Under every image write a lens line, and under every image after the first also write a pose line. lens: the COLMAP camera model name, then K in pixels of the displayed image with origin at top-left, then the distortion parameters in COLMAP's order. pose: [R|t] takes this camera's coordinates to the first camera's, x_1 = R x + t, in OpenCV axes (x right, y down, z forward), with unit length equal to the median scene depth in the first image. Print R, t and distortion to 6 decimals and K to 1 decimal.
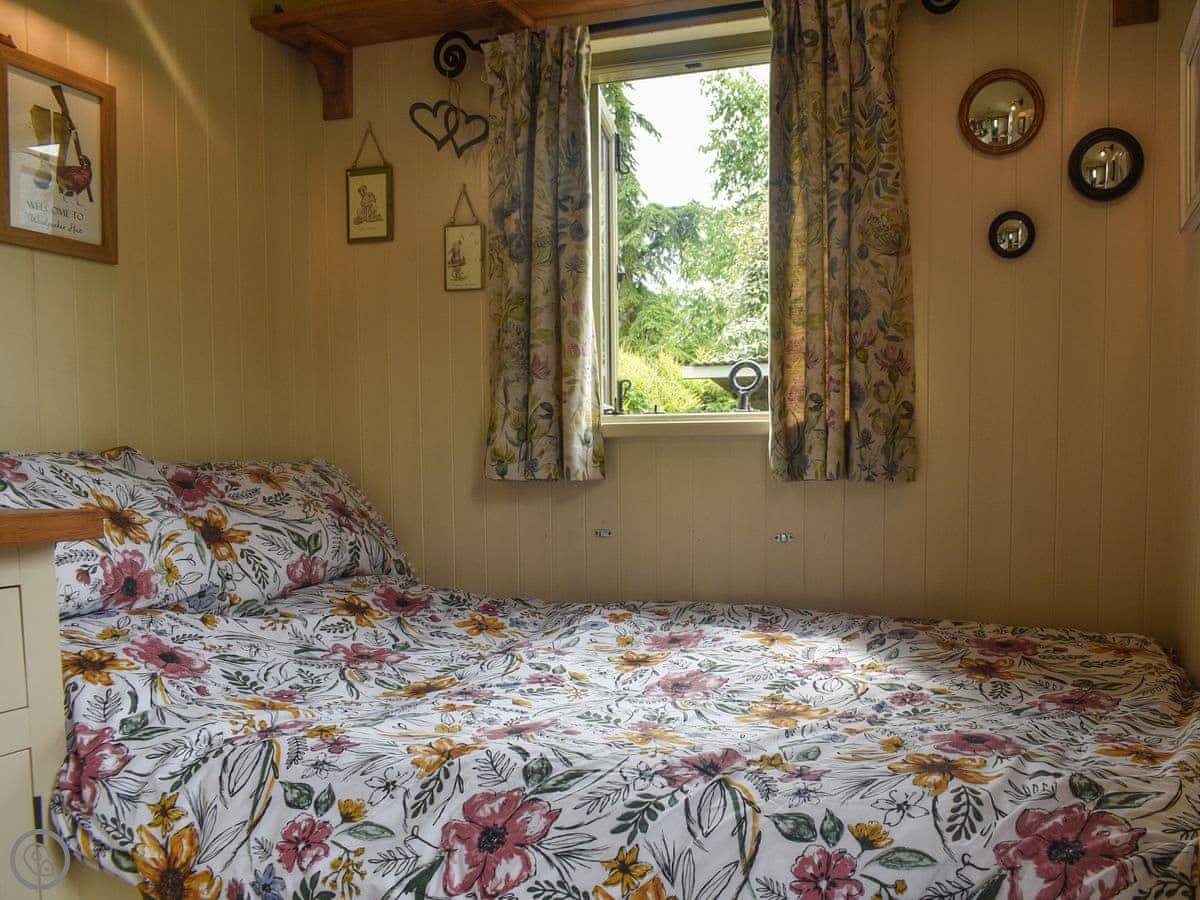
lens RADIAL K [[1109.3, 0, 688.3], [0, 1109.3, 515.6], [0, 0, 1]] dist [-0.037632, 0.000000]
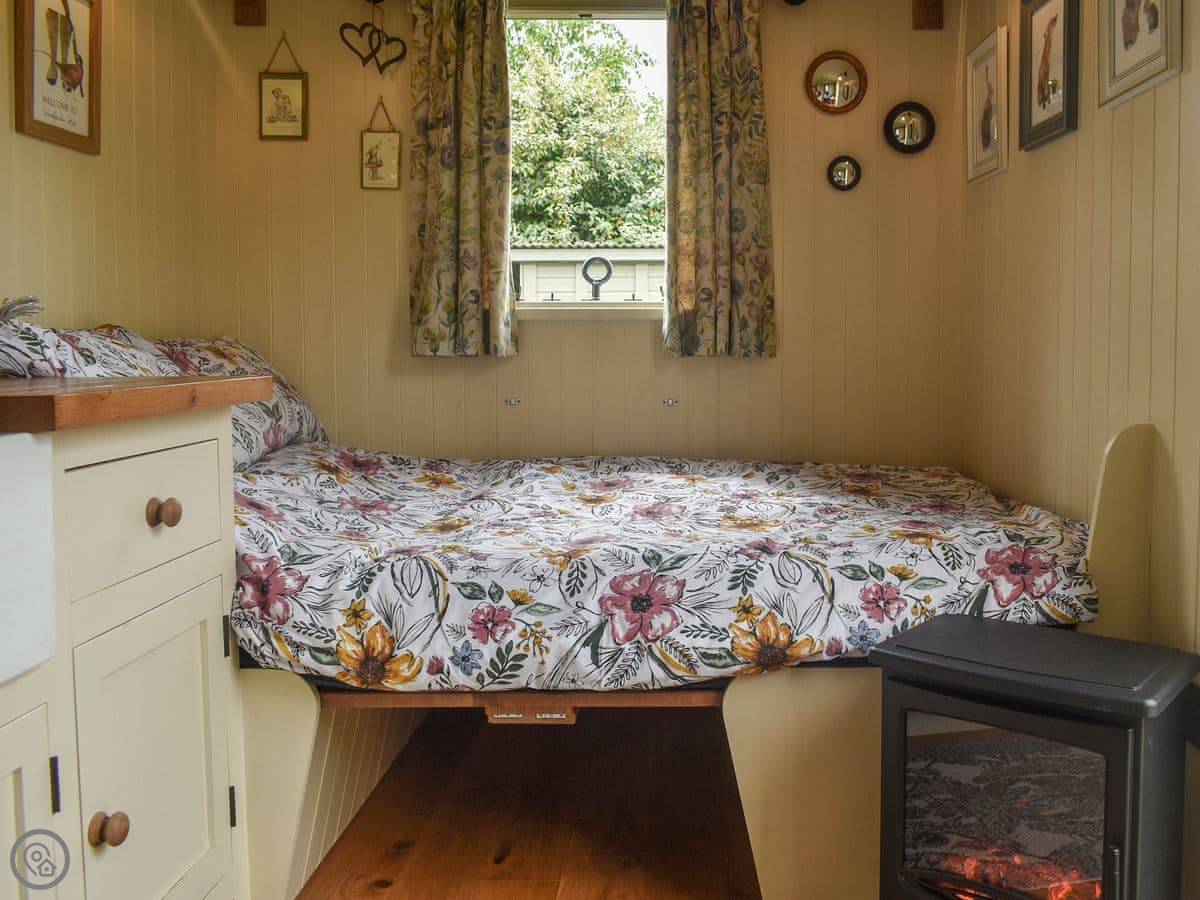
lens RADIAL K [[1109.3, 0, 740.1], [0, 1109.3, 350.5], [0, 0, 1]] dist [-0.037632, 0.000000]
pose [[0.935204, 0.001405, 0.354107, -0.304706], [0.014104, 0.999051, -0.041213, 0.015324], [-0.353829, 0.043537, 0.934296, -0.209249]]
